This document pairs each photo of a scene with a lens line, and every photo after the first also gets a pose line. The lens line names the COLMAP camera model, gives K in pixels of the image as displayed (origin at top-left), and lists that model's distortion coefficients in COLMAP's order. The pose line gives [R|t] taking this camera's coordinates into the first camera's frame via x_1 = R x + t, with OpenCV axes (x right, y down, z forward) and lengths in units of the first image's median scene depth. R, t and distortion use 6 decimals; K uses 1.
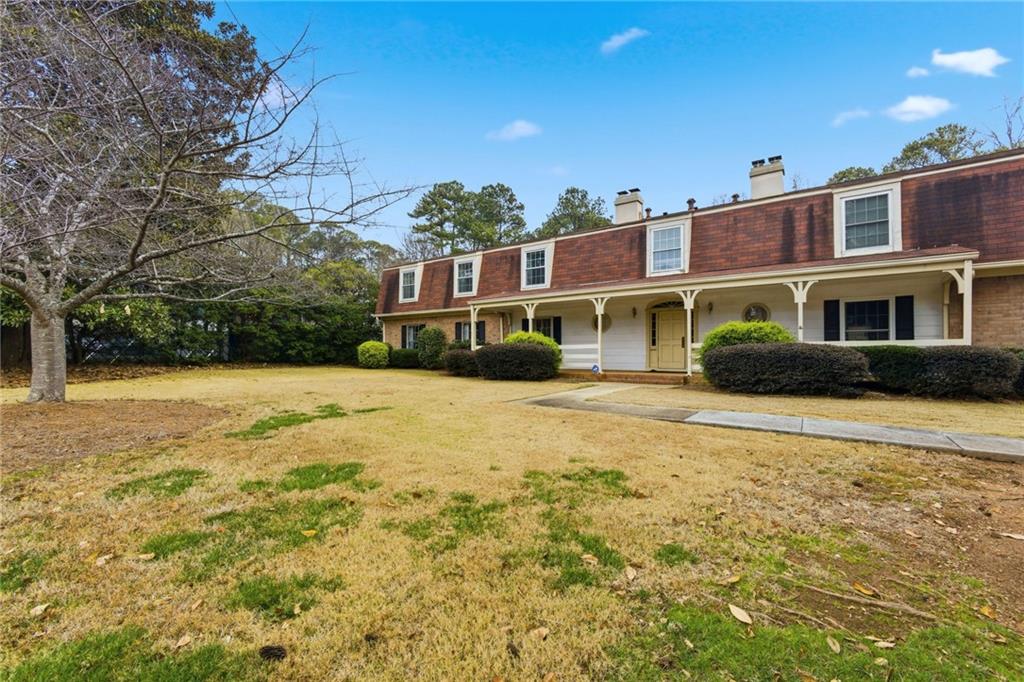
lens RADIAL K [[453.9, 0, 512.0], [0, 453.9, 341.0], [0, 0, 1]] dist [-0.019860, 0.009394]
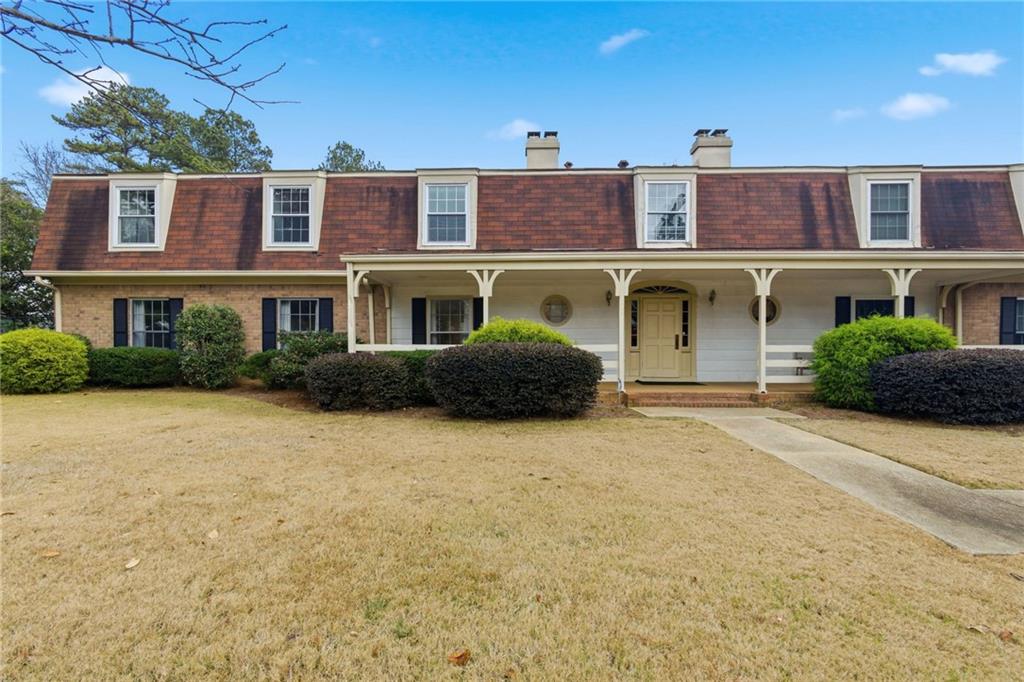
lens RADIAL K [[453.9, 0, 512.0], [0, 453.9, 341.0], [0, 0, 1]] dist [-0.019860, 0.009394]
pose [[0.814606, 0.010940, 0.579912, -0.242030], [-0.018272, 0.999810, 0.006806, 0.000647], [-0.579727, -0.016141, 0.814651, 0.502871]]
